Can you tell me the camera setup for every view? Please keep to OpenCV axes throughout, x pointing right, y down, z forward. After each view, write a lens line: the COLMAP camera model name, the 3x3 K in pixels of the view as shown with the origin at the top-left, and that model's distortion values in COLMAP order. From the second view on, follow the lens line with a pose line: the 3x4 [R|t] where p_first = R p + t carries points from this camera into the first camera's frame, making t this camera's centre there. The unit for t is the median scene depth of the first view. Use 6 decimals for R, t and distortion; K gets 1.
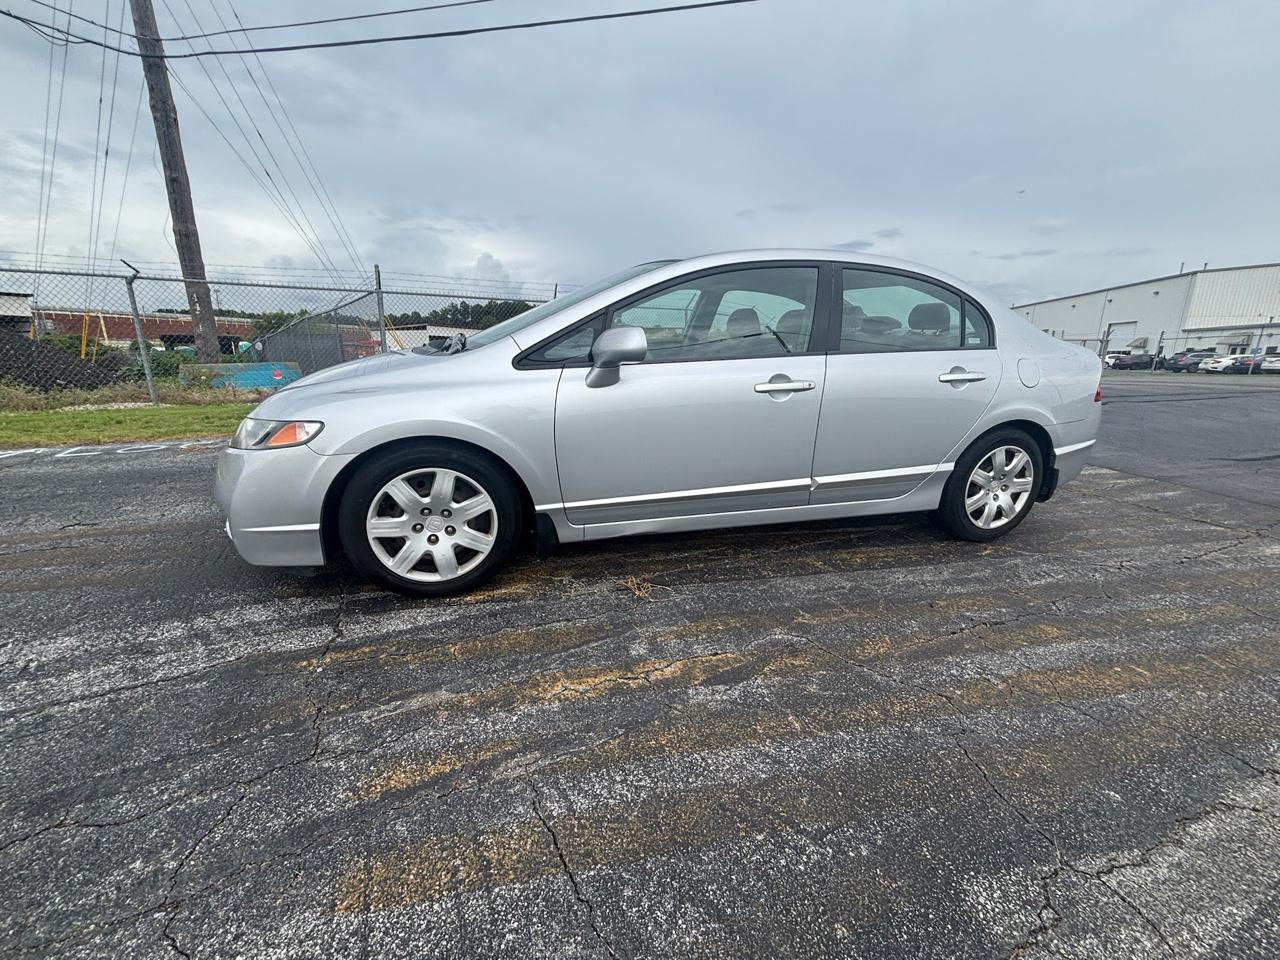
lens RADIAL K [[514.4, 0, 638.0], [0, 514.4, 480.8], [0, 0, 1]] dist [-0.001020, 0.000842]
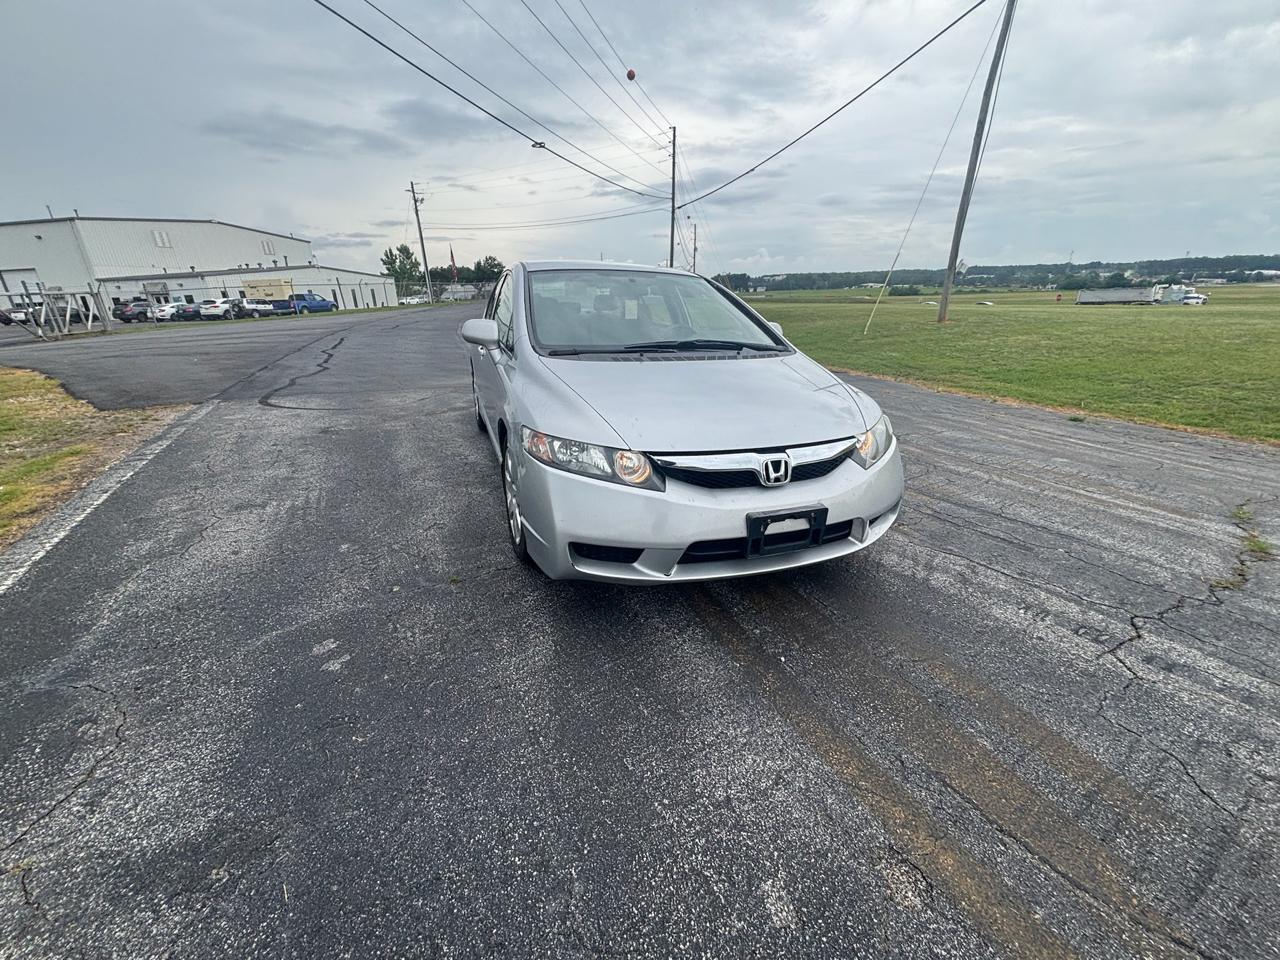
lens RADIAL K [[514.4, 0, 638.5], [0, 514.4, 478.5], [0, 0, 1]] dist [-0.001020, 0.000842]
pose [[-0.065653, -0.355037, 0.932544, -1.506546], [0.269716, 0.893459, 0.359145, -0.473017], [-0.960699, 0.275101, 0.037101, 1.222507]]
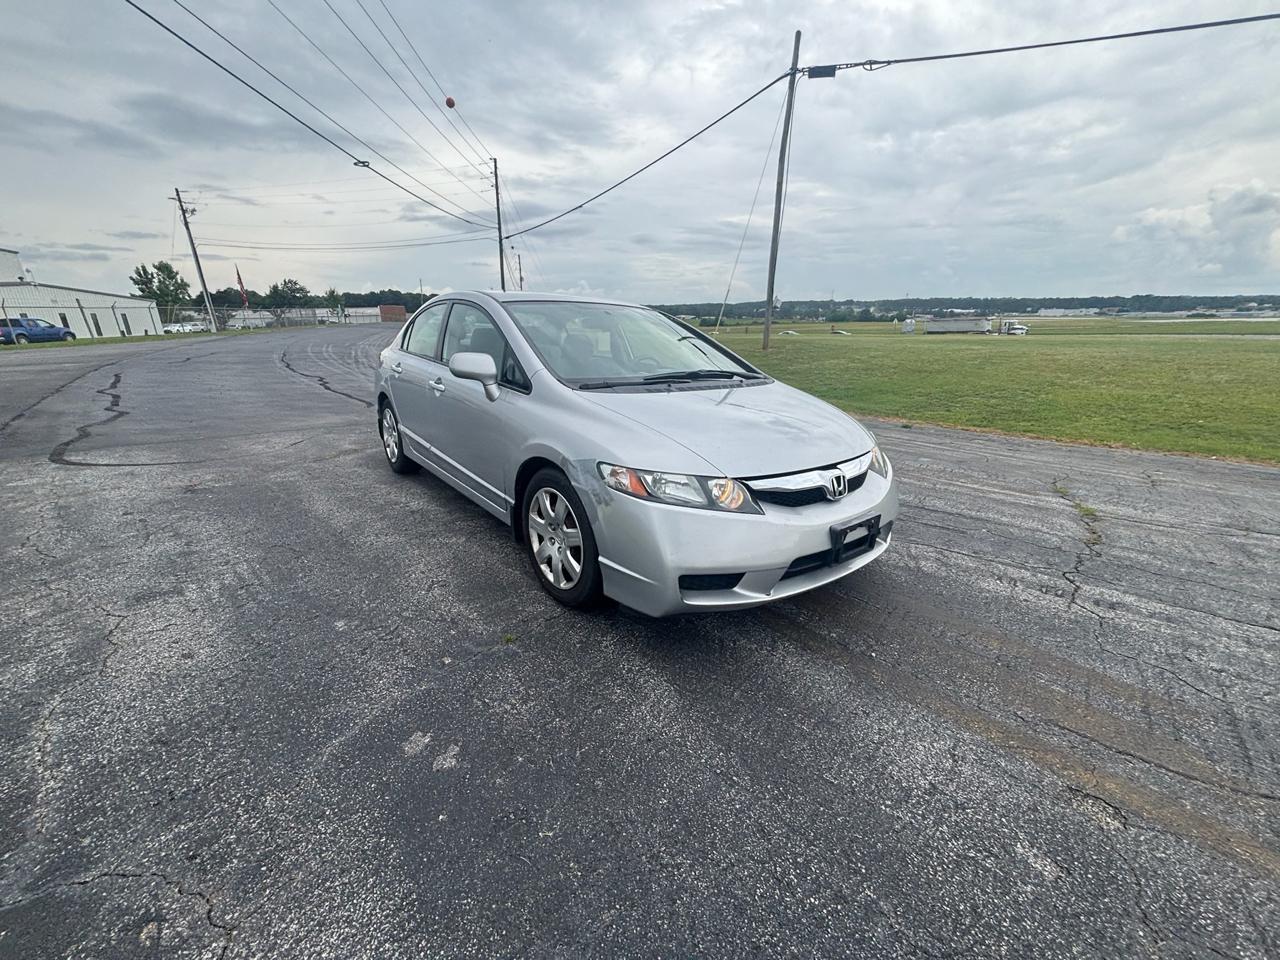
lens RADIAL K [[514.4, 0, 637.3], [0, 514.4, 479.3], [0, 0, 1]] dist [-0.001020, 0.000842]
pose [[-0.374949, -0.289537, 0.880671, -1.416337], [0.237194, 0.888393, 0.393062, -0.580525], [-0.896188, 0.356268, -0.264425, 1.590252]]
